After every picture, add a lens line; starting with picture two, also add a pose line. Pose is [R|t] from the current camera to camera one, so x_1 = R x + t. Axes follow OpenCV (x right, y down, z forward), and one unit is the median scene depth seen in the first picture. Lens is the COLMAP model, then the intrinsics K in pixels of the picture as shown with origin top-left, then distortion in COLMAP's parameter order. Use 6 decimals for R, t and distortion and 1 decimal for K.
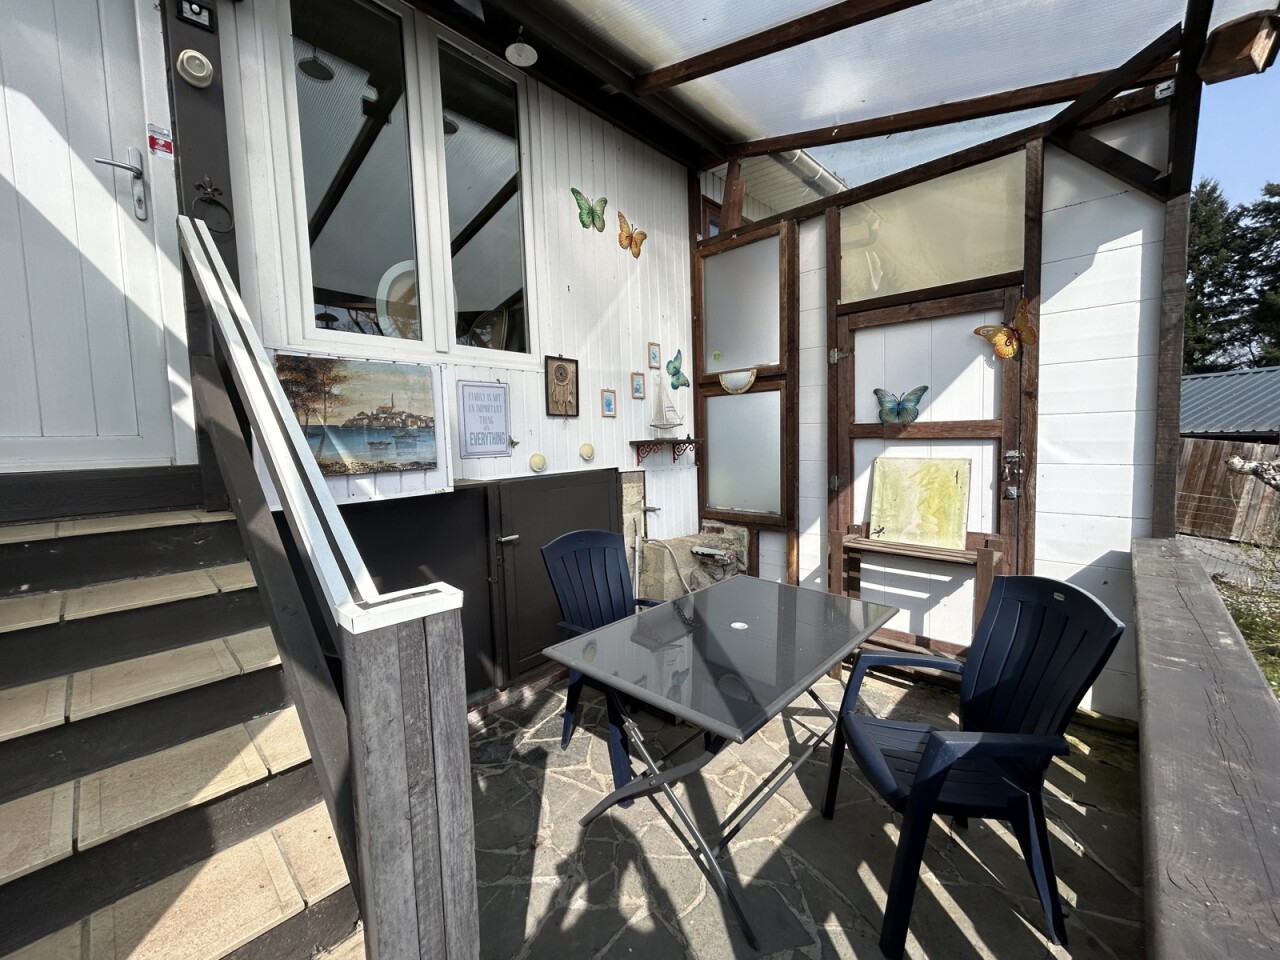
lens RADIAL K [[516.7, 0, 635.7], [0, 516.7, 478.1], [0, 0, 1]] dist [-0.001483, 0.000158]
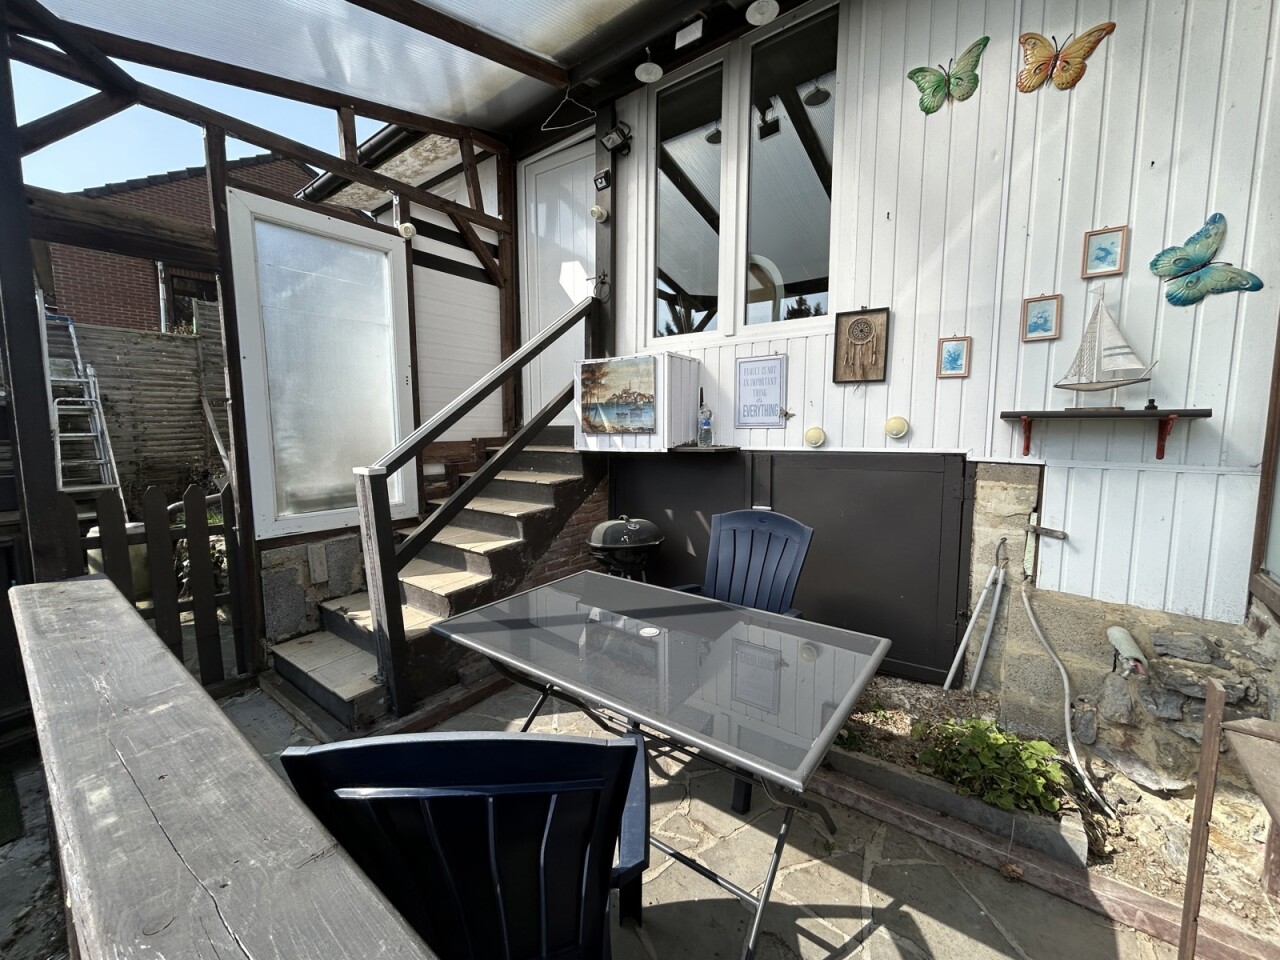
lens RADIAL K [[516.7, 0, 638.5], [0, 516.7, 478.2], [0, 0, 1]] dist [-0.001483, 0.000158]
pose [[0.095183, 0.124807, -0.987605, 0.610182], [-0.074425, 0.990225, 0.117965, -0.037354], [0.992674, 0.062274, 0.103542, 0.535869]]
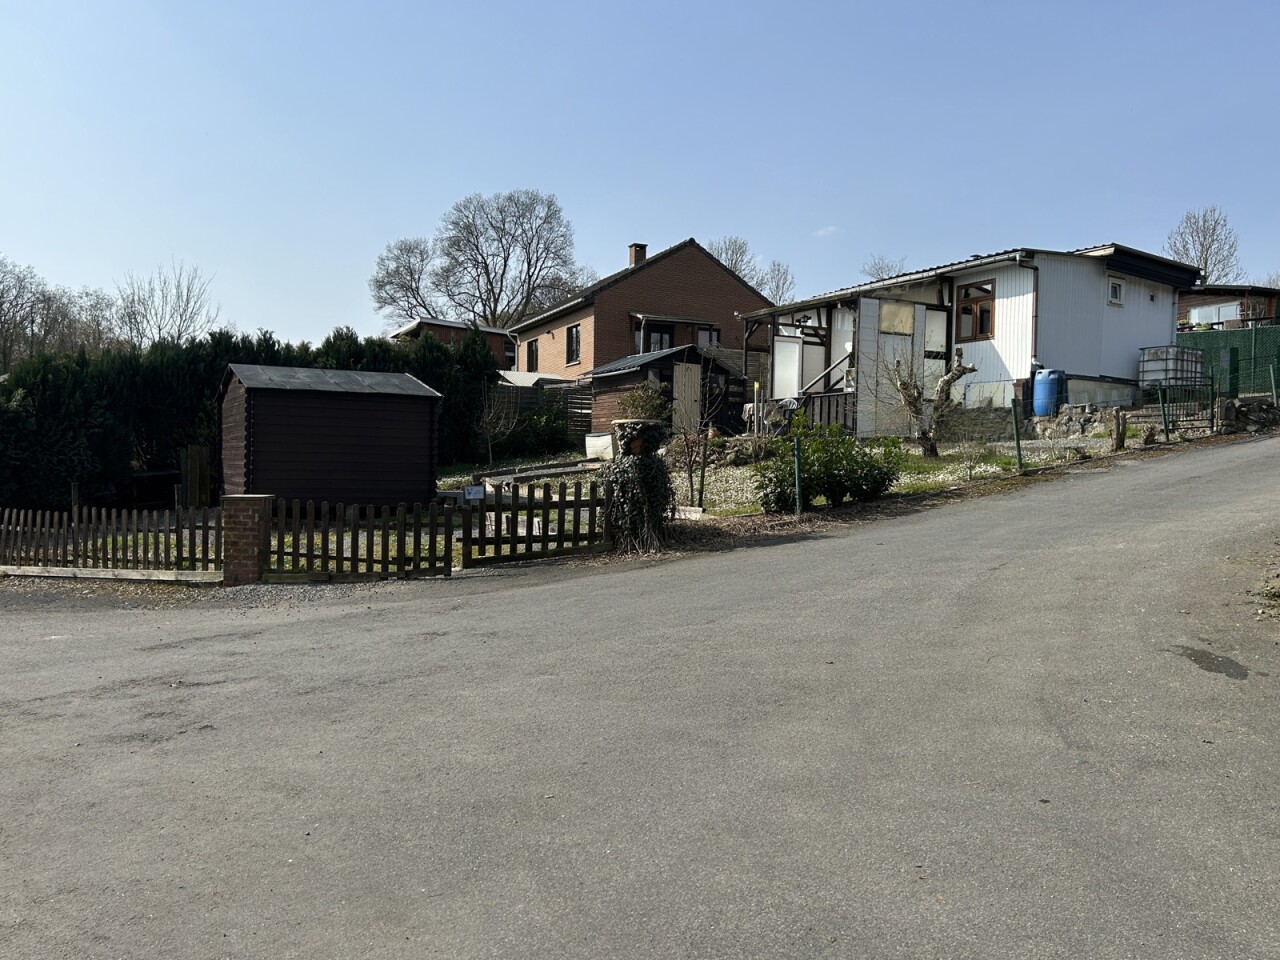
lens RADIAL K [[1003.6, 0, 637.3], [0, 1003.6, 478.7], [0, 0, 1]] dist [0.034384, -0.003995]
pose [[-0.301927, 0.022060, -0.953076, 7.086837], [-0.082799, 0.995348, 0.049269, 0.429611], [0.949729, 0.093789, -0.298695, 1.334019]]
